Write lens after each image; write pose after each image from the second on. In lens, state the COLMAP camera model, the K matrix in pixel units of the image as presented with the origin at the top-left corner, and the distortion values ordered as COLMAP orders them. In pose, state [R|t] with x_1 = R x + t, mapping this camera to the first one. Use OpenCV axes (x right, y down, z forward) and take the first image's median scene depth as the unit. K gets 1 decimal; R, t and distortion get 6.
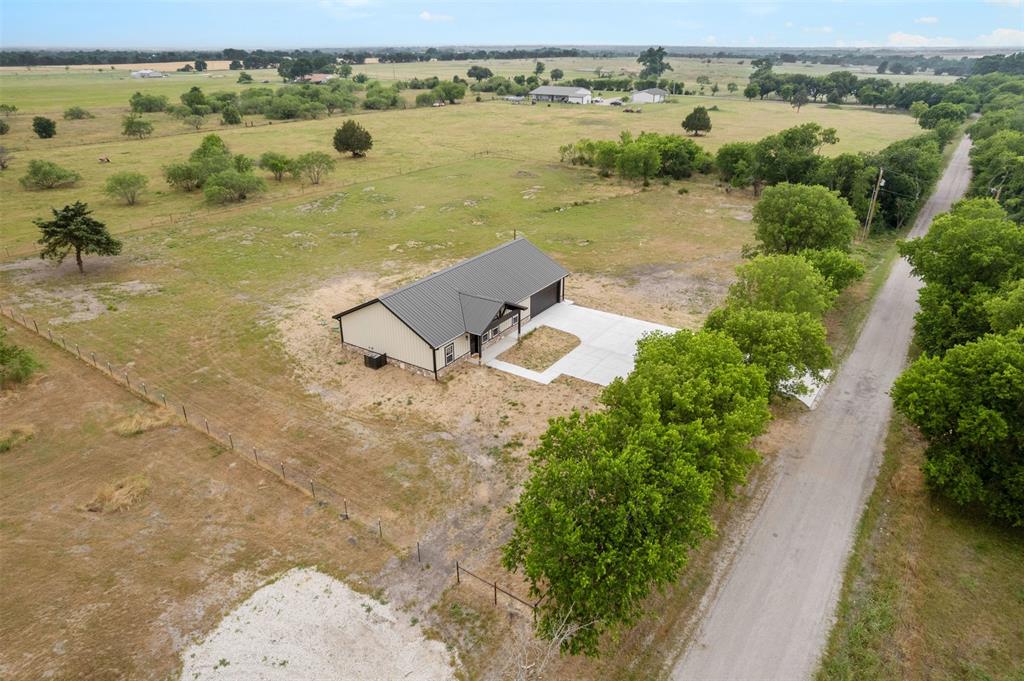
lens RADIAL K [[655.1, 0, 514.4], [0, 655.1, 336.2], [0, 0, 1]] dist [-0.080840, 0.076333]
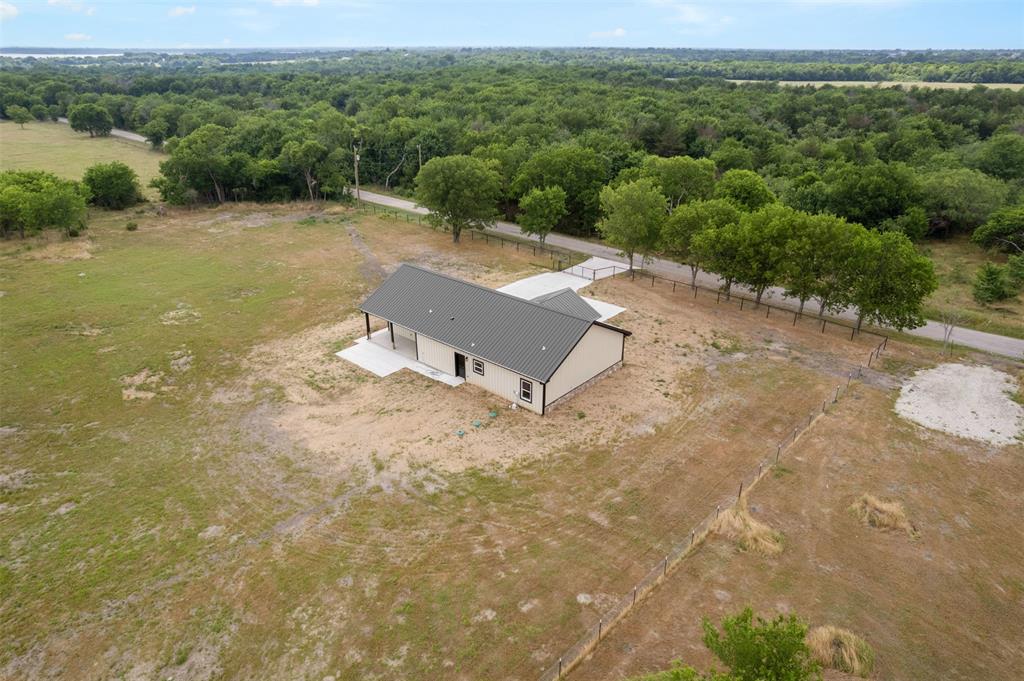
lens RADIAL K [[655.1, 0, 514.4], [0, 655.1, 336.2], [0, 0, 1]] dist [-0.080840, 0.076333]
pose [[0.132040, -0.405565, 0.904479, -0.851771], [0.405767, 0.854630, 0.323977, -0.305968], [-0.904388, 0.324230, 0.277410, 0.672842]]
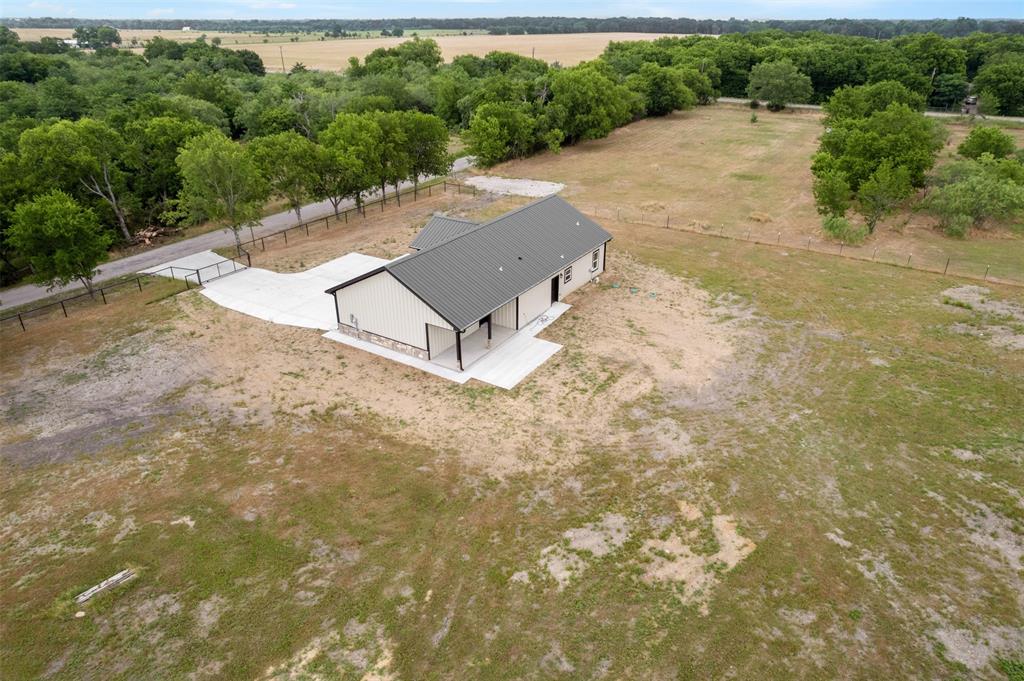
lens RADIAL K [[655.1, 0, 514.4], [0, 655.1, 336.2], [0, 0, 1]] dist [-0.080840, 0.076333]
pose [[-0.999891, 0.008742, -0.011936, -0.101140], [-0.003671, 0.634925, 0.772565, -0.588722], [0.014332, 0.772525, -0.634823, 1.479072]]
